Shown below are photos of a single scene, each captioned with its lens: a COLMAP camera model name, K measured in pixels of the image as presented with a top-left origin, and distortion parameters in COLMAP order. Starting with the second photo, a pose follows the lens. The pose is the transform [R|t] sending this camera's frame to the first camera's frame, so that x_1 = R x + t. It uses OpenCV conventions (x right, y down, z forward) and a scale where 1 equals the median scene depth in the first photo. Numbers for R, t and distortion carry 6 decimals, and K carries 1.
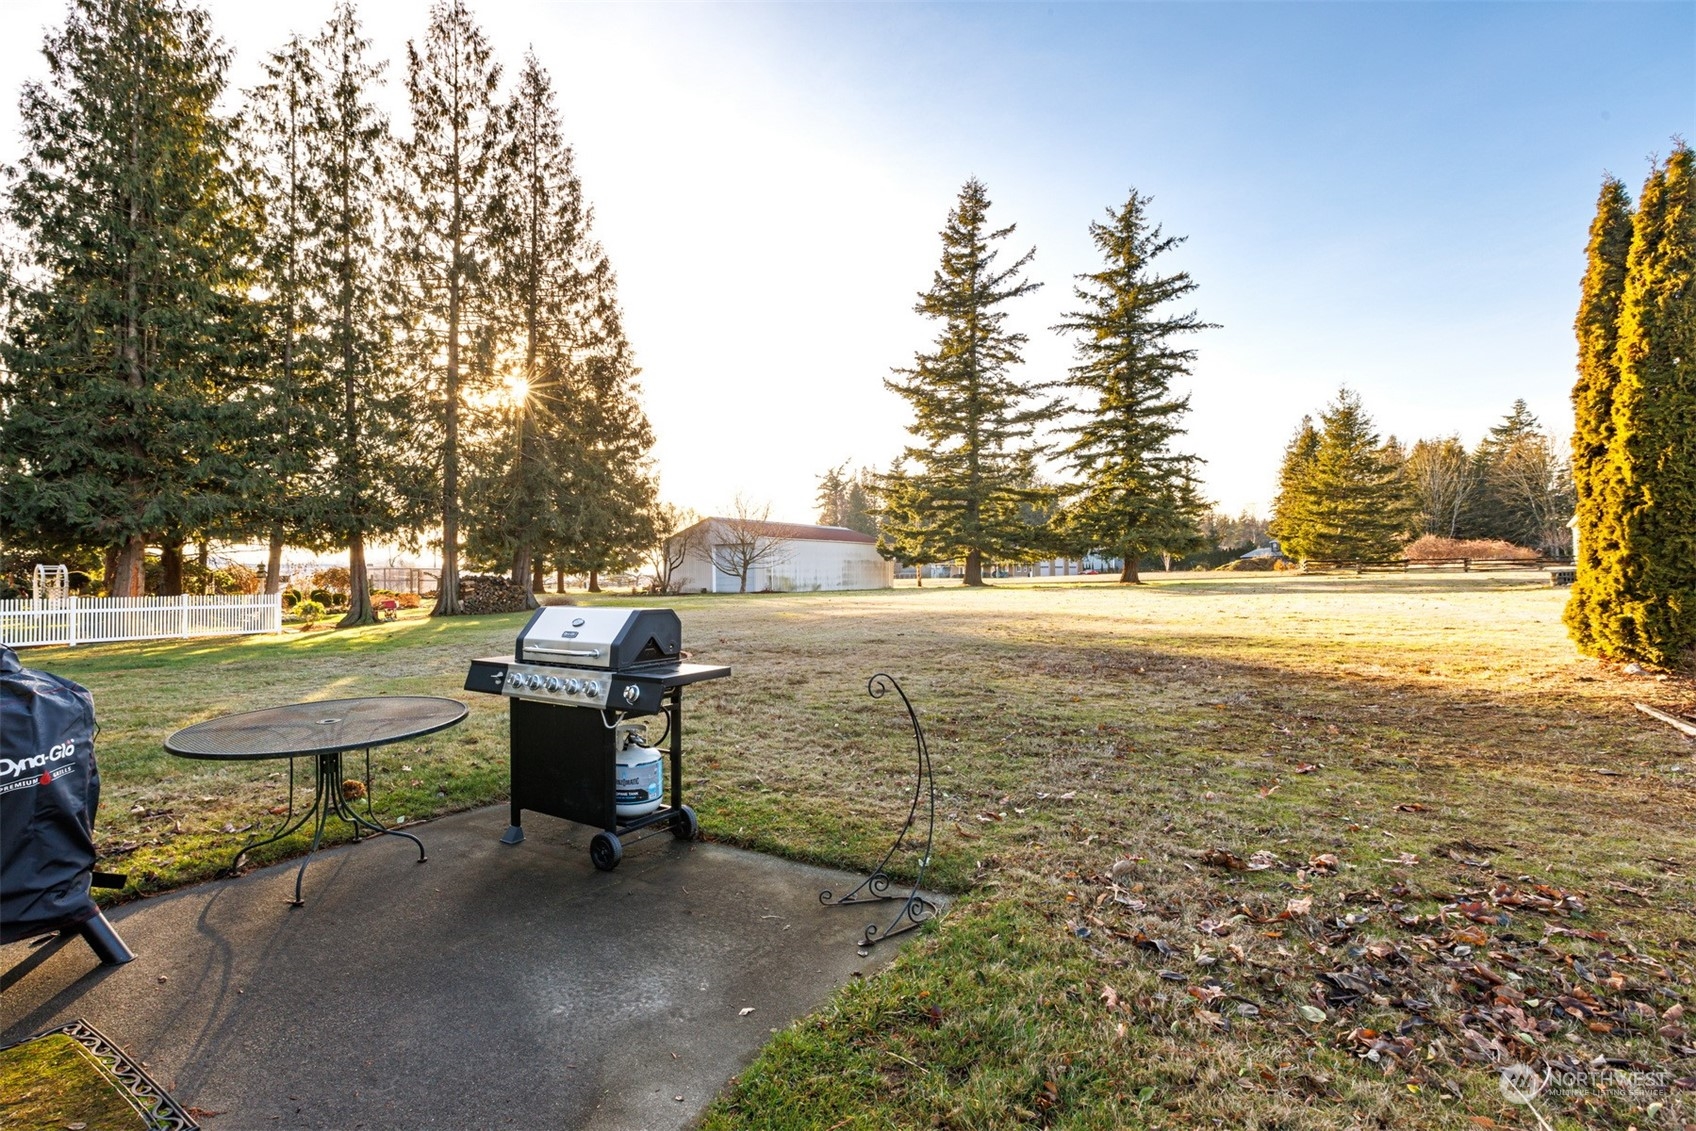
lens RADIAL K [[807.8, 0, 762.0], [0, 807.8, 575.2], [0, 0, 1]] dist [-0.001807, -0.000073]
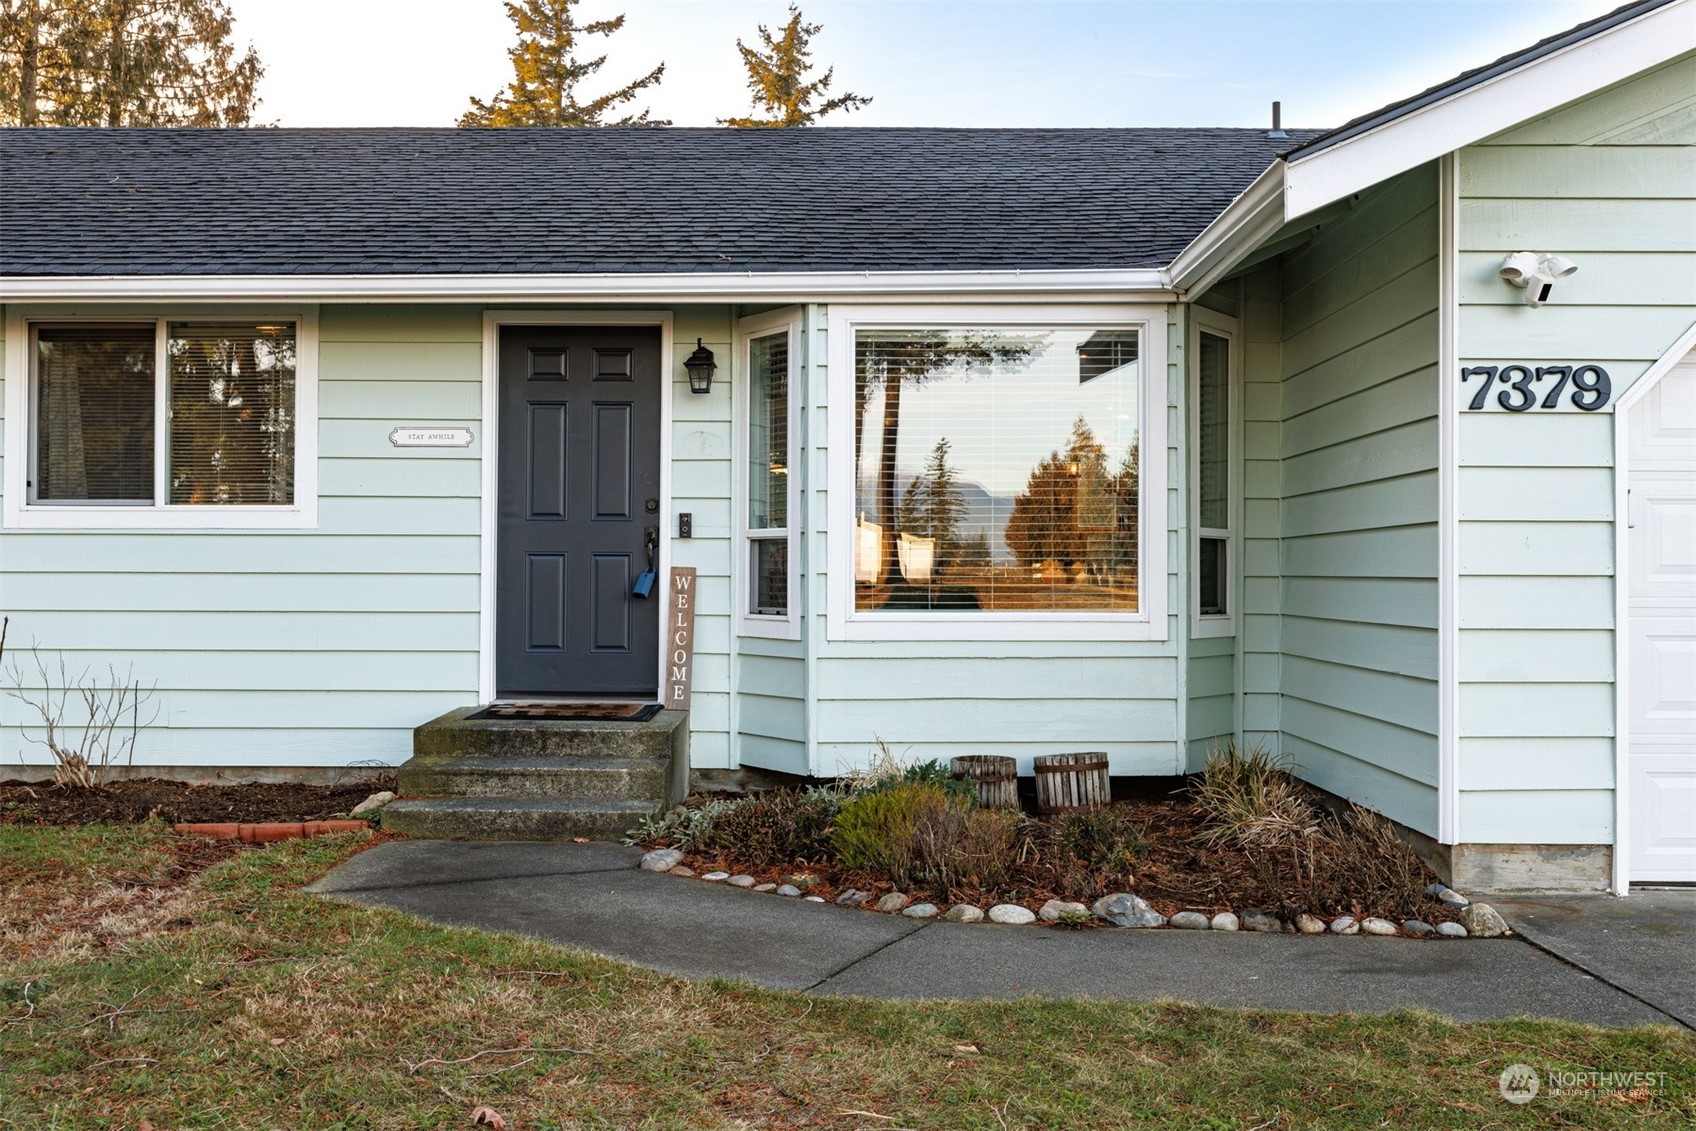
lens RADIAL K [[1610.5, 0, 842.2], [0, 1610.5, 557.7], [0, 0, 1]] dist [-0.013250, 0.000000]
pose [[0.829493, 0.016395, 0.558277, -0.244286], [-0.009664, 0.999841, -0.015003, 0.003568], [-0.558434, 0.007050, 0.829519, -0.134830]]
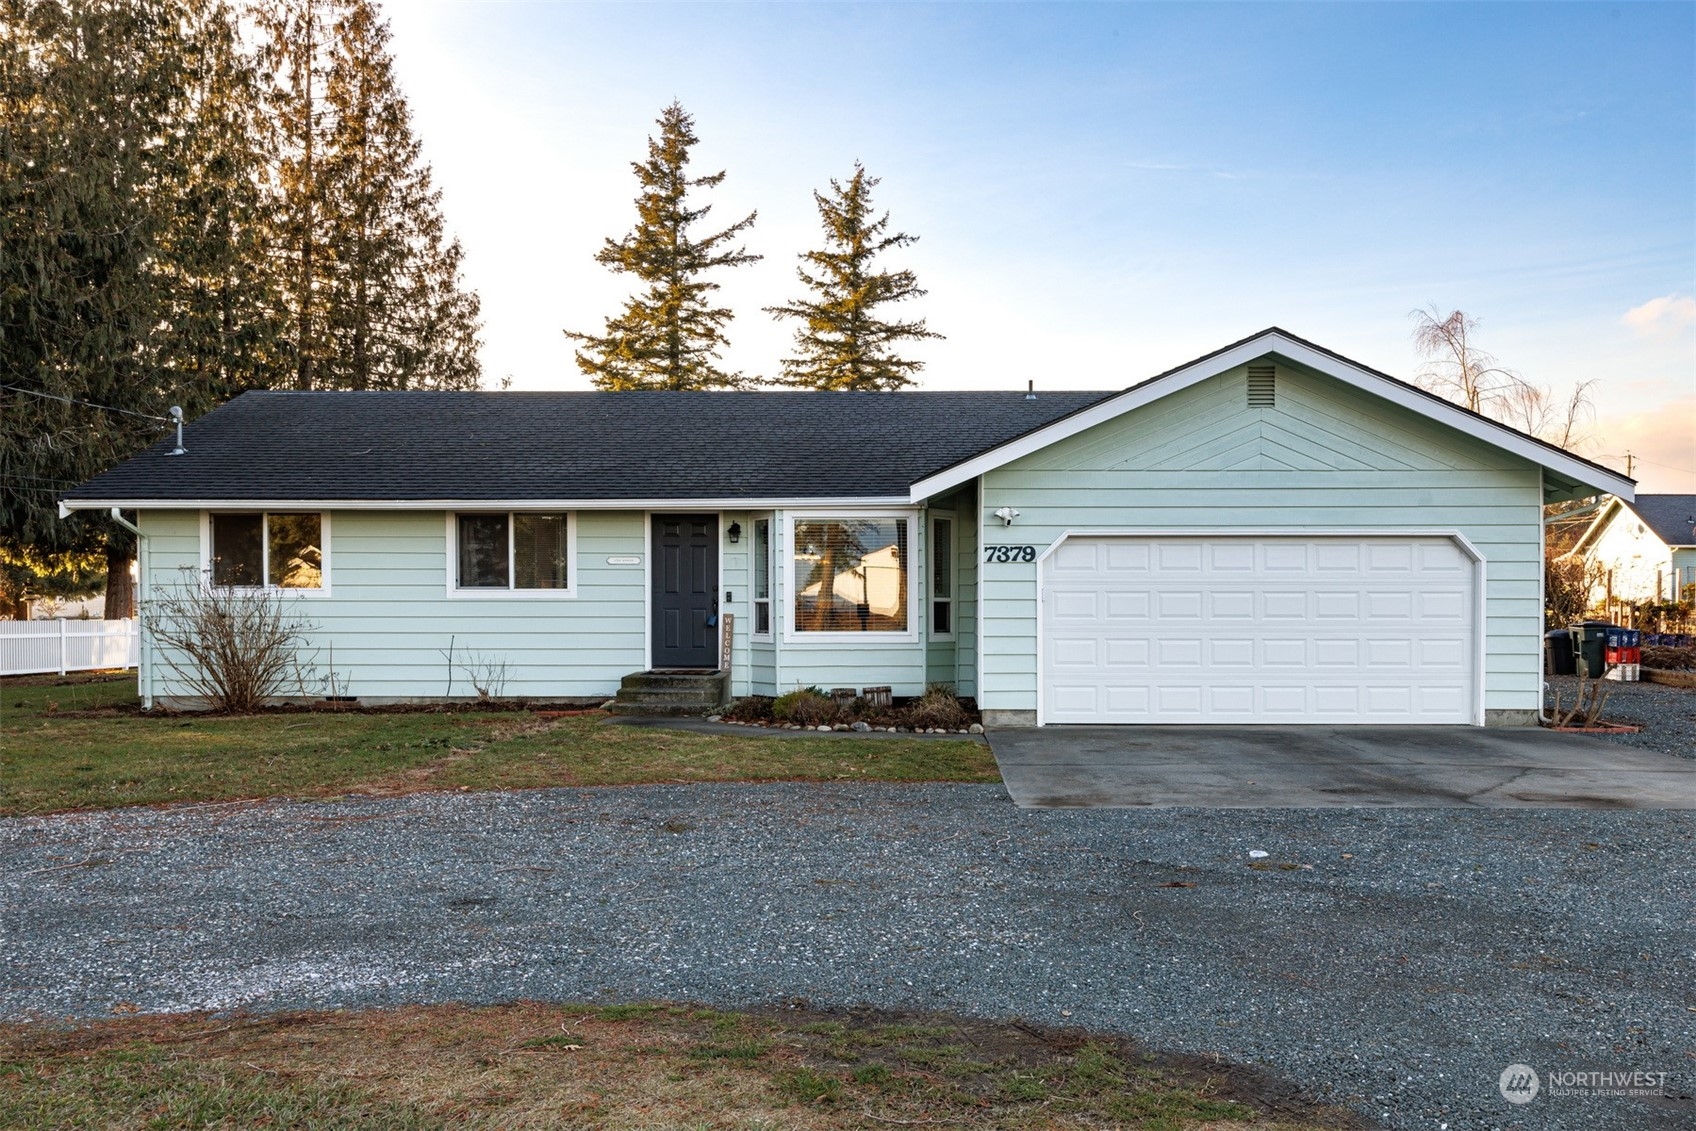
lens RADIAL K [[1368.4, 0, 915.5], [0, 1368.4, 637.0], [0, 0, 1]] dist [0.001961, 0.004626]
pose [[0.831067, -0.004178, 0.556157, -0.295533], [-0.006365, 0.999835, 0.017023, 0.002339], [-0.556136, -0.017687, 0.830903, -0.250662]]
